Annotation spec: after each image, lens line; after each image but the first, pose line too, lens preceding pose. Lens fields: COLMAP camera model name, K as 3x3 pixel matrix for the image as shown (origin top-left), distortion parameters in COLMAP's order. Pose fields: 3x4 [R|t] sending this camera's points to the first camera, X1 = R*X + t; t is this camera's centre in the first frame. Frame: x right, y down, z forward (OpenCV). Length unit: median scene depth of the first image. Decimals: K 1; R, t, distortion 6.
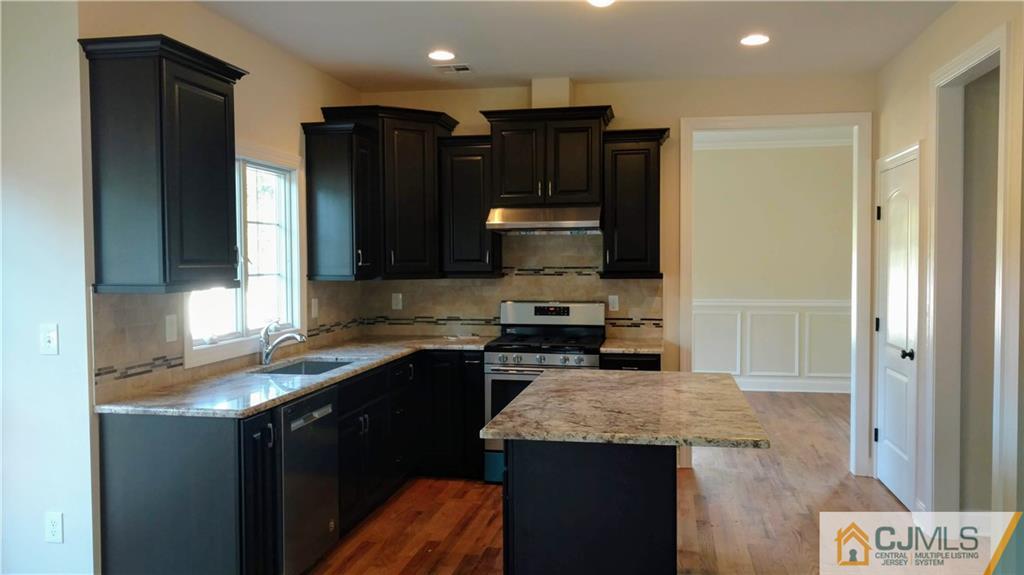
lens RADIAL K [[828.6, 0, 505.8], [0, 828.6, 286.4], [0, 0, 1]] dist [0.032671, -0.023401]
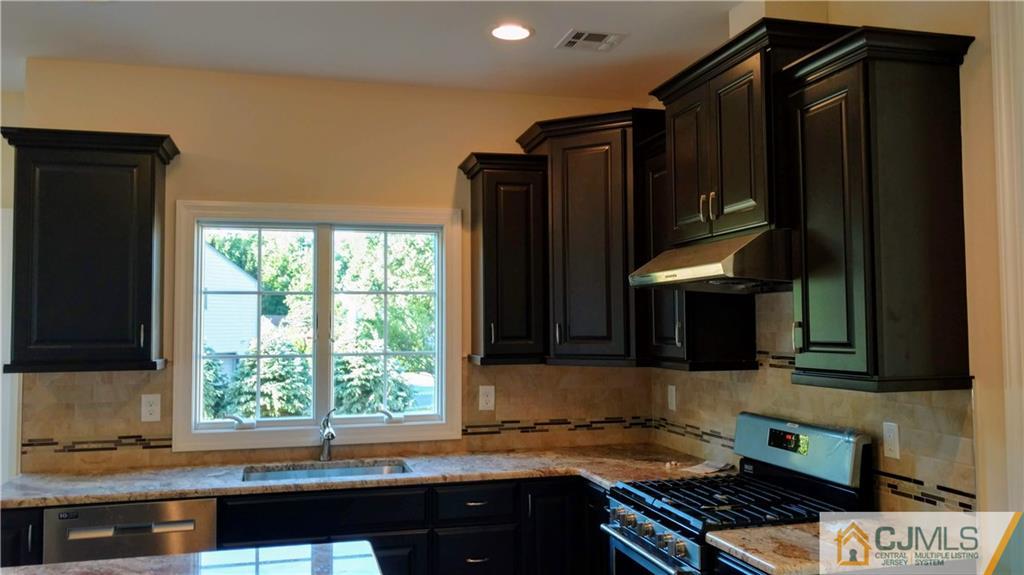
lens RADIAL K [[828.6, 0, 521.3], [0, 828.6, 282.1], [0, 0, 1]] dist [0.032671, -0.023401]
pose [[0.443154, -0.049577, -0.895073, 0.477346], [-0.028107, 0.997210, -0.069150, -0.029419], [0.896005, 0.055802, 0.440524, 0.665669]]
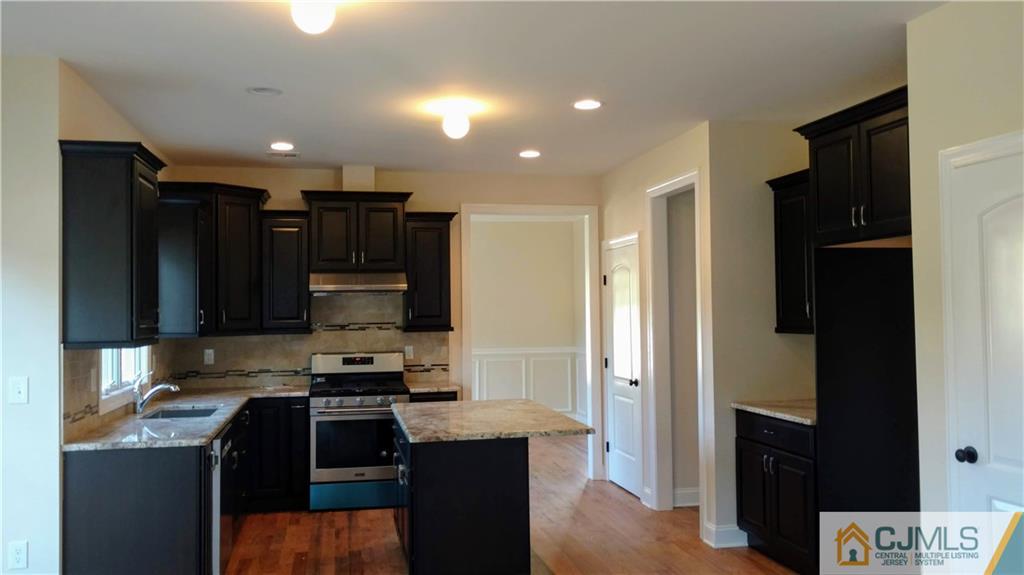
lens RADIAL K [[866.2, 0, 513.2], [0, 866.2, 283.9], [0, 0, 1]] dist [0.061774, -0.035347]
pose [[0.925958, 0.004580, 0.377599, -0.219269], [0.021143, 0.997729, -0.063949, 0.004583], [-0.377035, 0.067198, 0.923758, -0.239304]]
